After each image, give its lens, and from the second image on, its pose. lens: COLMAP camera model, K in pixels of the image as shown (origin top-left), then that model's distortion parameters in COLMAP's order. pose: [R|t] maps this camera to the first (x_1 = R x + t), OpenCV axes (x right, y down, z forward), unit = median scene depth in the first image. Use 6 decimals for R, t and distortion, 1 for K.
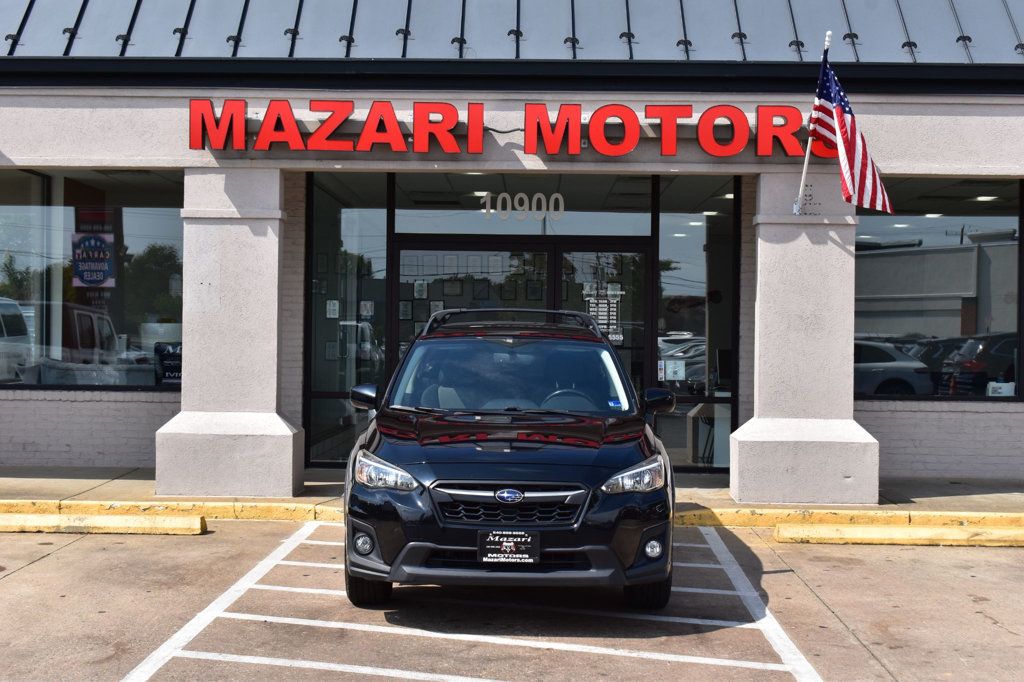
lens RADIAL K [[1519.3, 0, 512.0], [0, 1519.3, 341.0], [0, 0, 1]] dist [-0.003981, 0.001634]
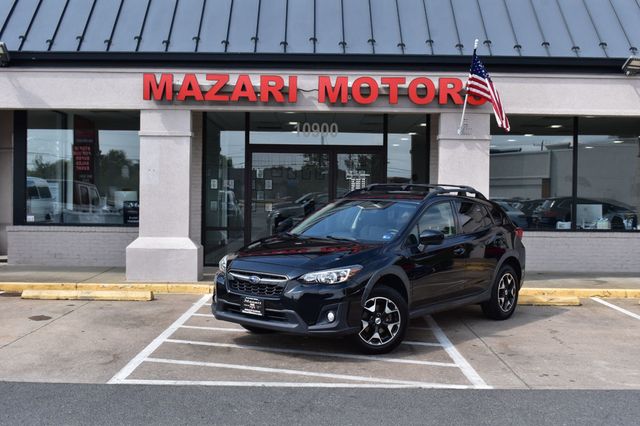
lens RADIAL K [[809.3, 0, 320.0], [0, 809.3, 213.0], [0, 0, 1]] dist [-0.027981, -0.020736]
pose [[0.999791, -0.000281, 0.020423, -0.010388], [-0.000008, 0.999900, 0.014150, 0.001811], [-0.020425, -0.014147, 0.999691, -0.023067]]
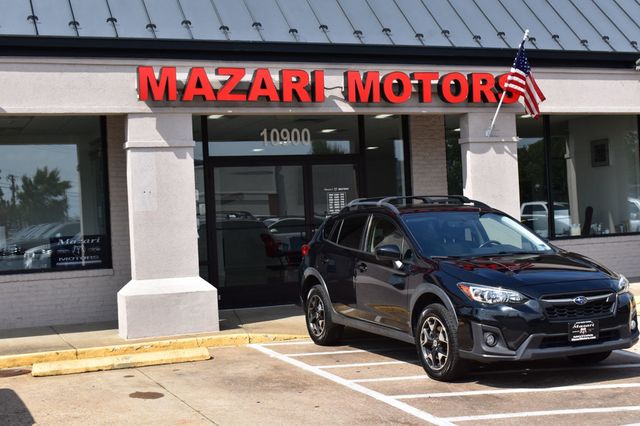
lens RADIAL K [[949.6, 0, 320.0], [0, 949.6, 213.0], [0, 0, 1]] dist [-0.003981, 0.001634]
pose [[0.916143, -0.052662, 0.397378, -0.416846], [0.059013, 0.998250, -0.003761, -0.004452], [-0.396485, 0.026896, 0.917647, 0.093138]]
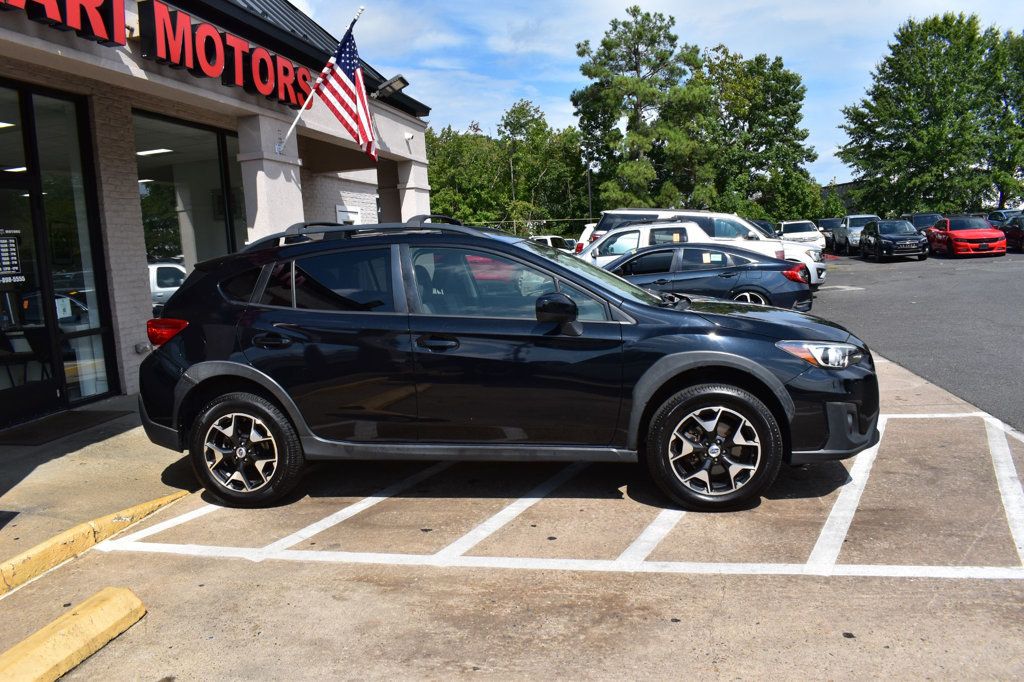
lens RADIAL K [[767.9, 0, 512.0], [0, 767.9, 341.0], [0, 0, 1]] dist [-0.085181, 0.000376]
pose [[0.168164, -0.143432, 0.975268, -0.393351], [0.073774, 0.988414, 0.132644, -0.002617], [-0.982995, 0.049644, 0.176797, 0.718396]]
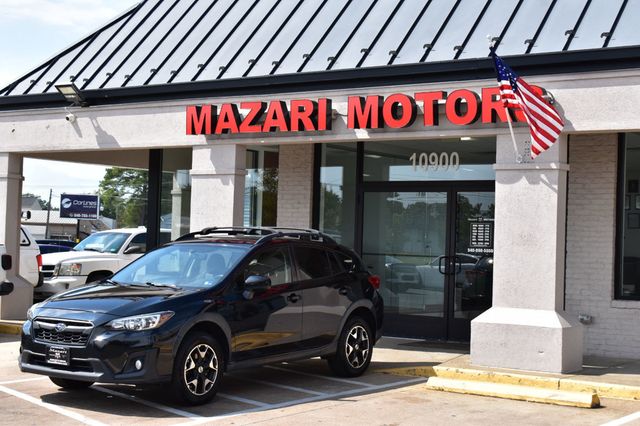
lens RADIAL K [[1118.0, 0, 320.0], [0, 1118.0, 213.0], [0, 0, 1]] dist [0.057714, 0.135426]
pose [[0.825338, -0.002479, -0.564633, 0.620834], [-0.022192, 0.999075, -0.036824, 0.005237], [0.564202, 0.042923, 0.824520, 0.041856]]
